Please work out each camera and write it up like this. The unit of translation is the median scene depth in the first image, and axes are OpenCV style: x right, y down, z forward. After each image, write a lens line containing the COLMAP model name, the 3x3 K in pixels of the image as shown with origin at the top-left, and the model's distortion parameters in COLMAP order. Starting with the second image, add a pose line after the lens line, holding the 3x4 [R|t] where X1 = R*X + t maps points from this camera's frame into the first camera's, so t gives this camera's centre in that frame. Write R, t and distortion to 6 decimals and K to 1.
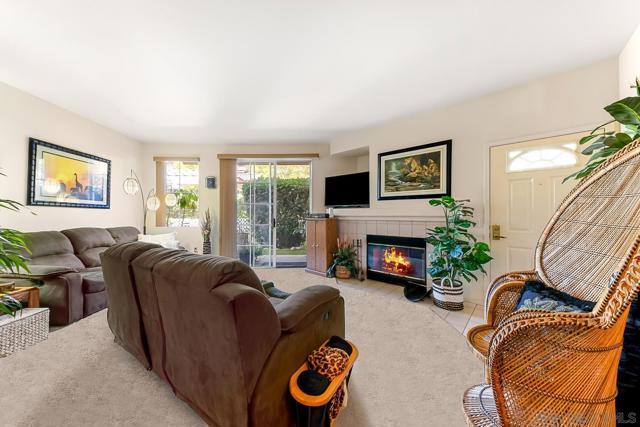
lens RADIAL K [[226.1, 0, 319.9], [0, 226.1, 217.7], [0, 0, 1]] dist [-0.000134, -0.000138]
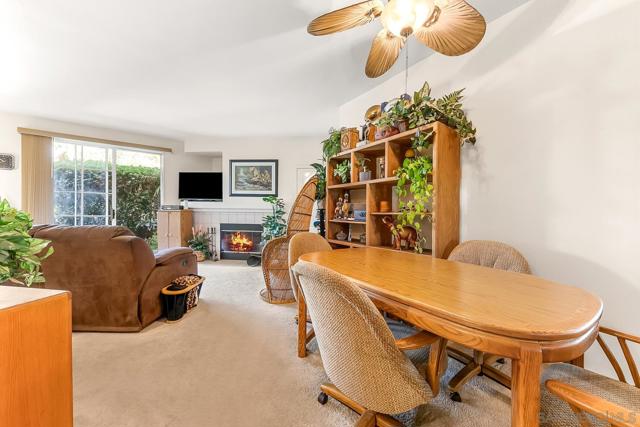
lens RADIAL K [[226.1, 0, 329.8], [0, 226.1, 220.7], [0, 0, 1]] dist [-0.000134, -0.000138]
pose [[0.813222, -0.003600, 0.581942, -0.023971], [-0.010134, 0.999742, 0.020345, 0.027433], [-0.581865, -0.022442, 0.812976, -0.351983]]
